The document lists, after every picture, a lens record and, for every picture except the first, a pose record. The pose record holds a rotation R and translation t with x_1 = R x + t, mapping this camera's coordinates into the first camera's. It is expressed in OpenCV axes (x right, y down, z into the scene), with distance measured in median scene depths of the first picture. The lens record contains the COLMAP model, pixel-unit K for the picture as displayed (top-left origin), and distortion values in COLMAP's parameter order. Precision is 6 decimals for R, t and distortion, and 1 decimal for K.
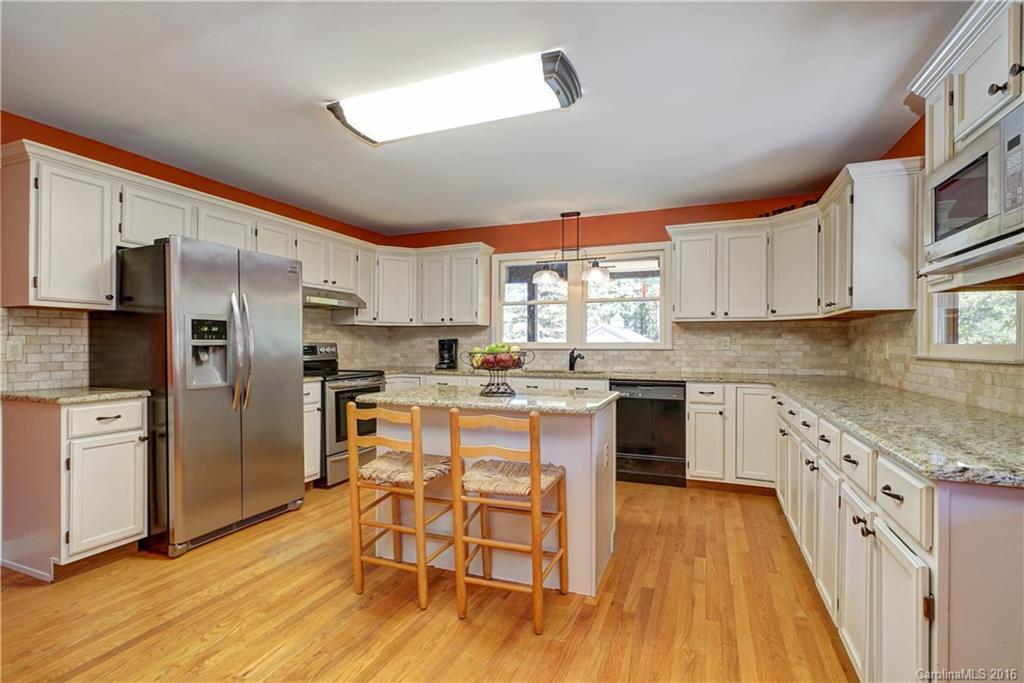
lens RADIAL K [[481.9, 0, 512.0], [0, 481.9, 341.5], [0, 0, 1]] dist [0.001170, 0.000100]
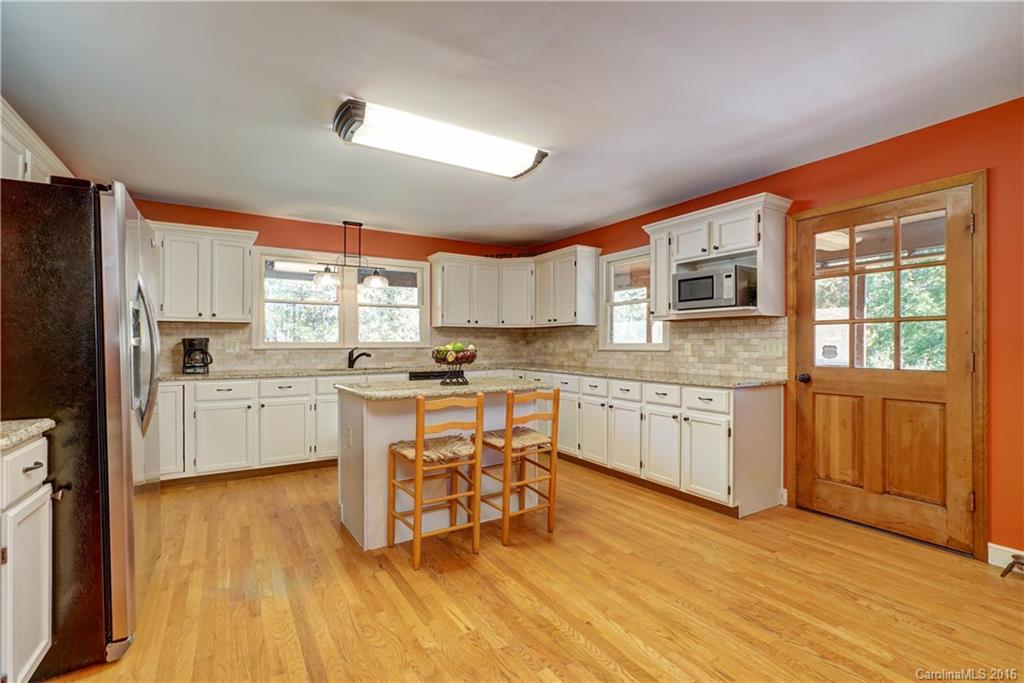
lens RADIAL K [[463.0, 0, 512.0], [0, 463.0, 341.5], [0, 0, 1]] dist [-0.001709, -0.000436]
pose [[0.586252, 0.001986, 0.810126, -0.808806], [-0.002947, 0.999996, -0.000319, 0.000315], [-0.810124, -0.002200, 0.586255, 0.155942]]
